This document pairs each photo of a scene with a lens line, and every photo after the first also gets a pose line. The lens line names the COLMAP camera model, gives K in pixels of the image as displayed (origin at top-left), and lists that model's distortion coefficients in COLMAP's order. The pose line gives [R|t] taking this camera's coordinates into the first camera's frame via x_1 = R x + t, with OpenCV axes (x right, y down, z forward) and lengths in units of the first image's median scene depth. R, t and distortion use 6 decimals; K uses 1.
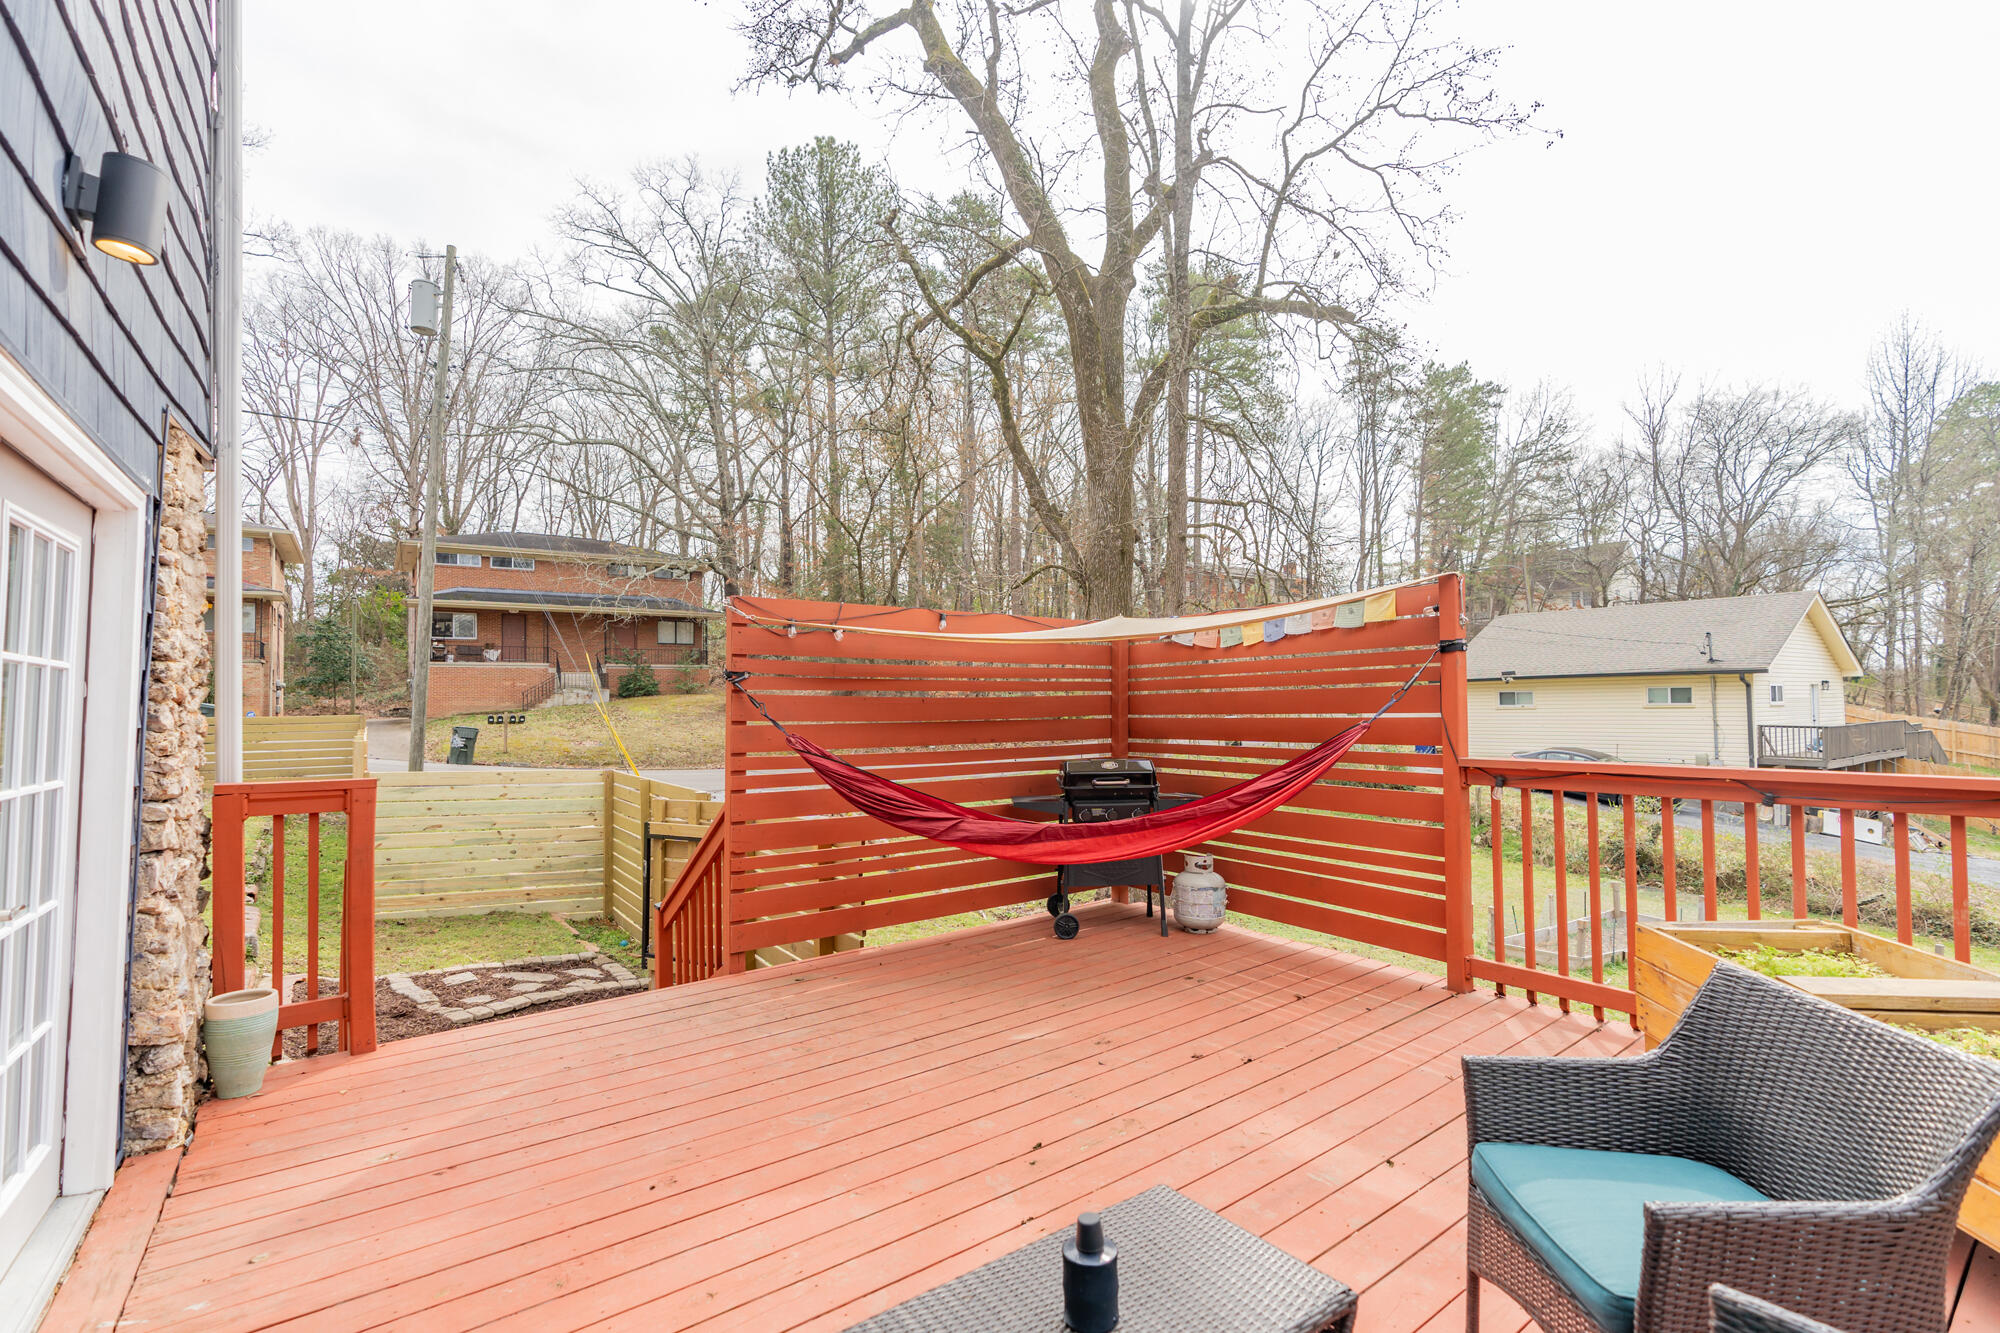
lens RADIAL K [[896.9, 0, 1003.8], [0, 896.9, 672.6], [0, 0, 1]] dist [-0.011017, 0.000332]
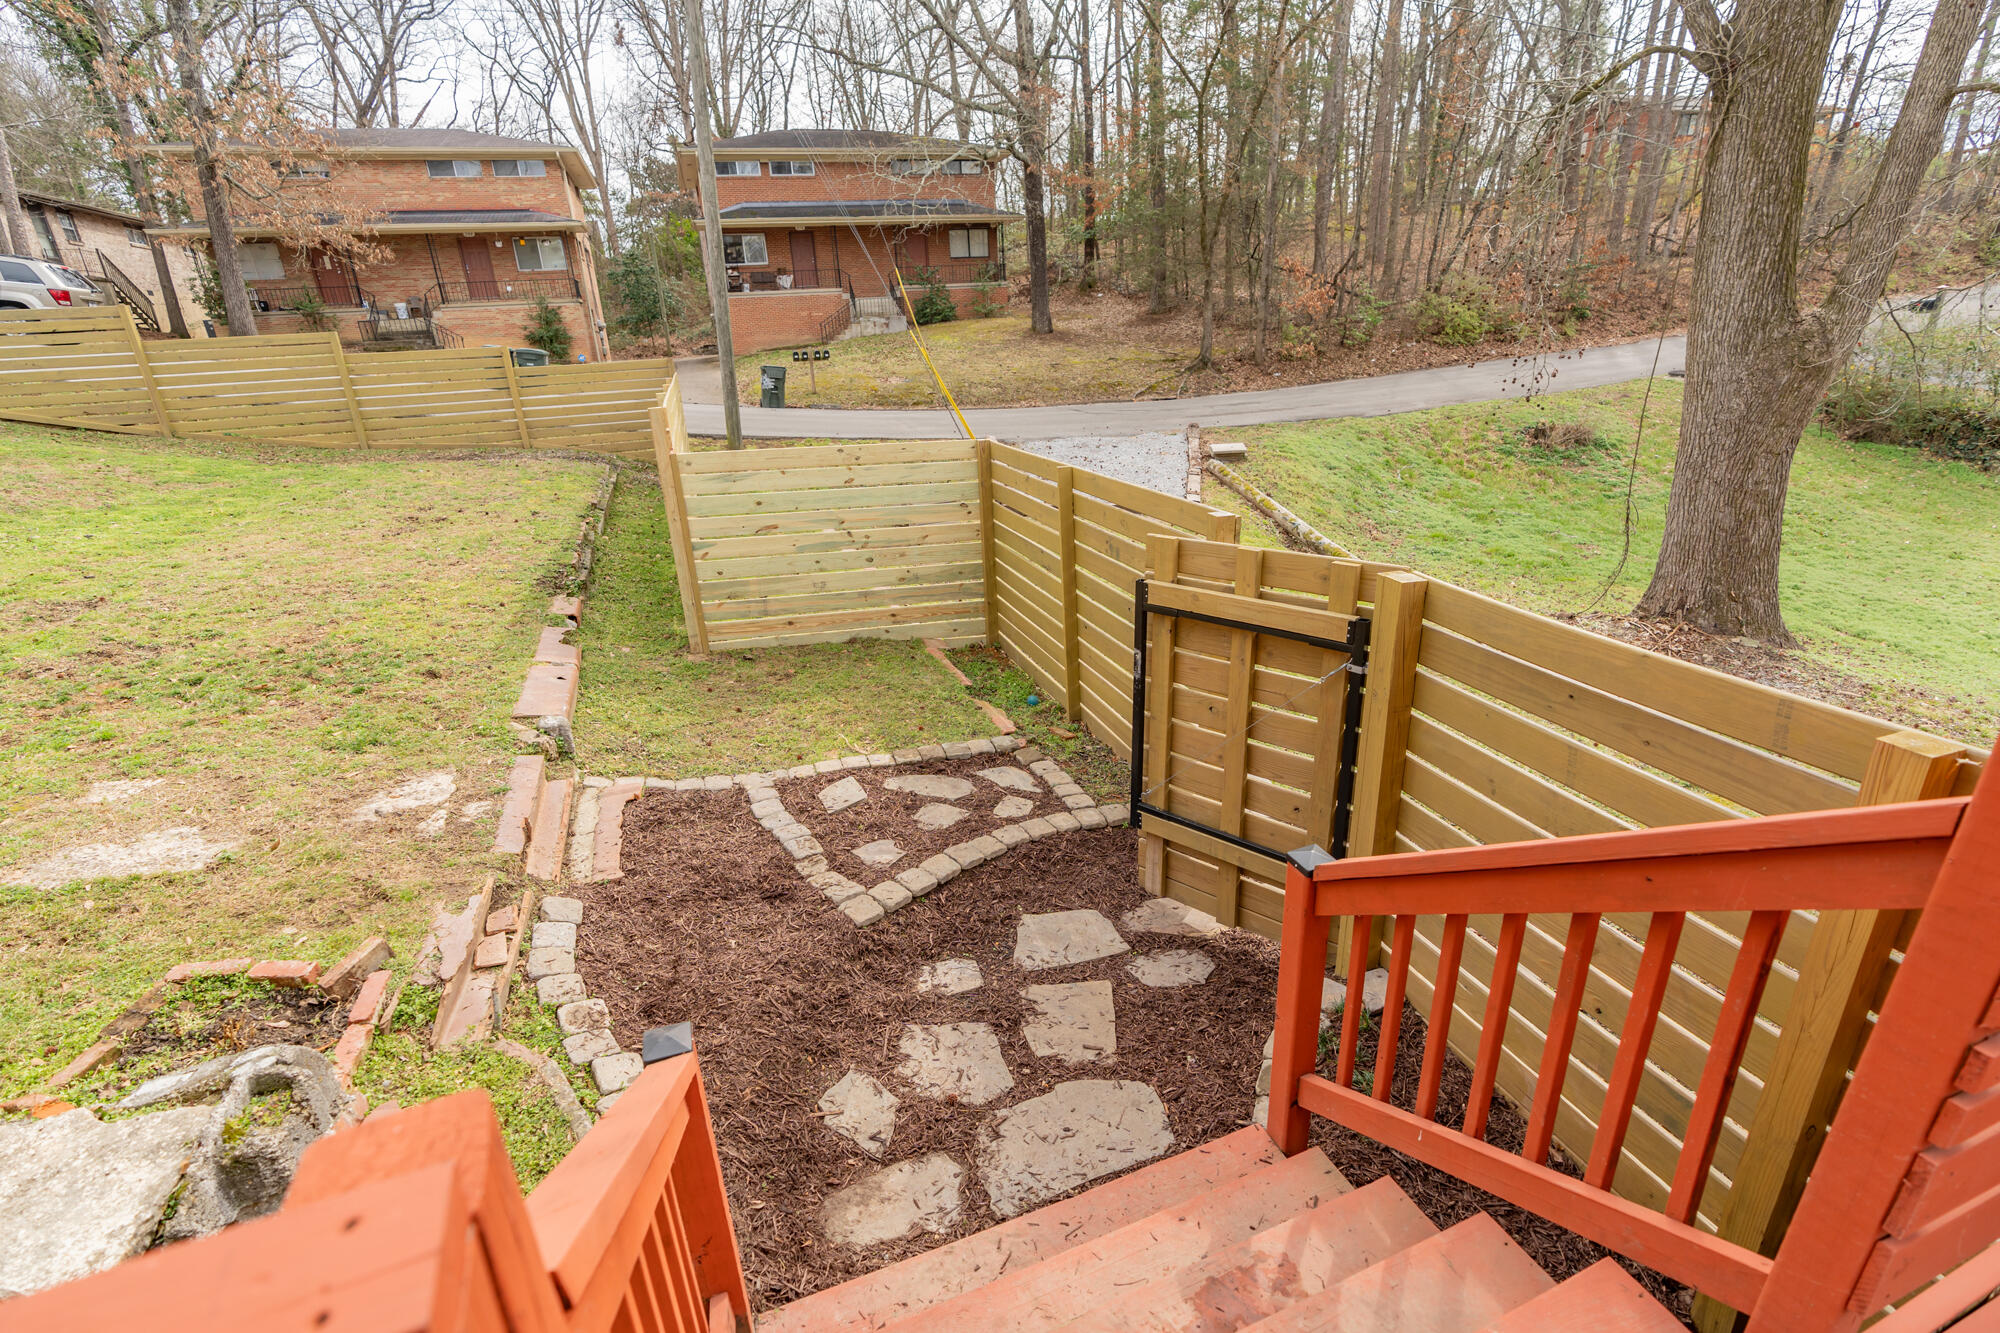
lens RADIAL K [[921.8, 0, 996.4], [0, 921.8, 669.3], [0, 0, 1]] dist [-0.006359, 0.002937]
pose [[0.951922, 0.072172, -0.297716, -0.059020], [0.048155, 0.924515, 0.378091, 0.001791], [0.302531, -0.374249, 0.876591, 0.091330]]
